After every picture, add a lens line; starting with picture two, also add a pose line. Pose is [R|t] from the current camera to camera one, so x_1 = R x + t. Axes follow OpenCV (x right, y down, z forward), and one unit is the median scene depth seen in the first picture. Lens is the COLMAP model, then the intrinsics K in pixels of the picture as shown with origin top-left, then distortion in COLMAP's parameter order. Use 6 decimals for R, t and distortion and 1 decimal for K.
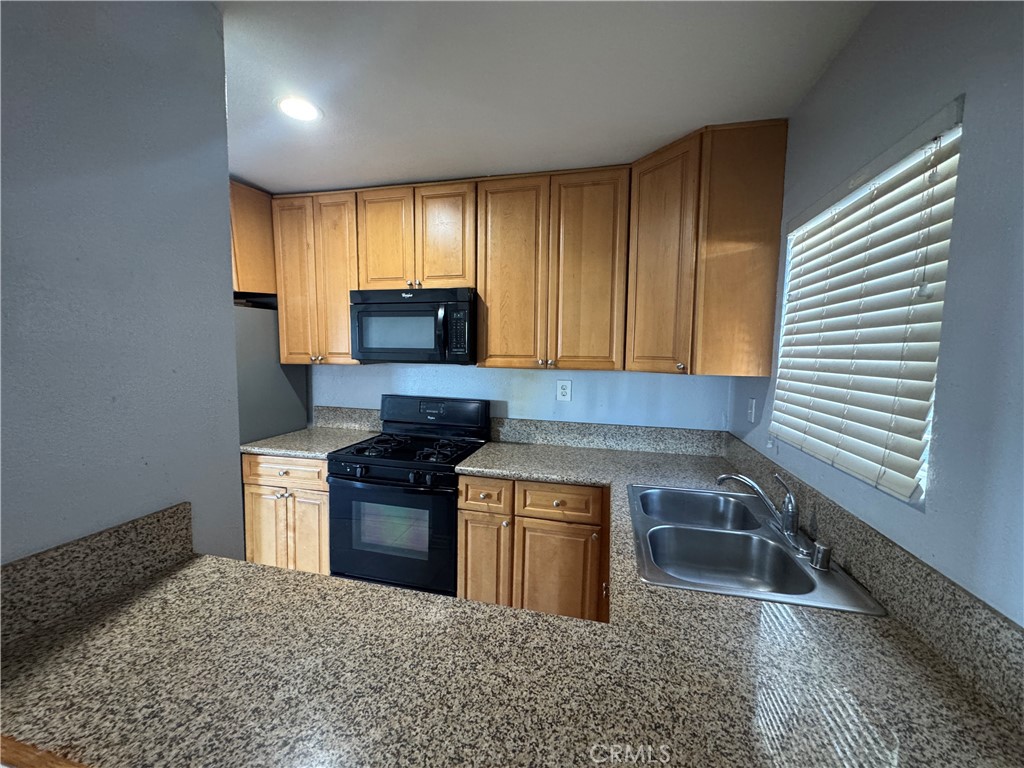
lens RADIAL K [[409.3, 0, 514.3], [0, 409.3, 386.5], [0, 0, 1]] dist [-0.002775, -0.000075]
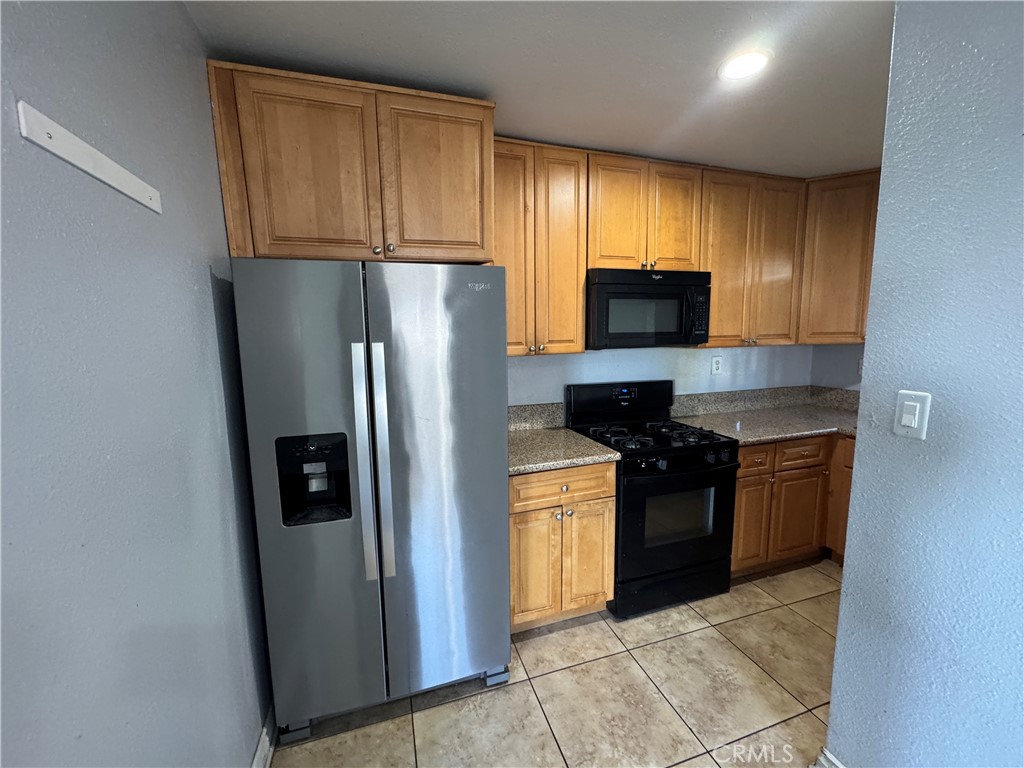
lens RADIAL K [[409.3, 0, 516.8], [0, 409.3, 384.4], [0, 0, 1]] dist [-0.002775, -0.000075]
pose [[0.846826, -0.097011, 0.522948, -0.997922], [0.074635, 0.995171, 0.063753, -0.054175], [-0.526607, -0.014957, 0.849977, 0.330649]]
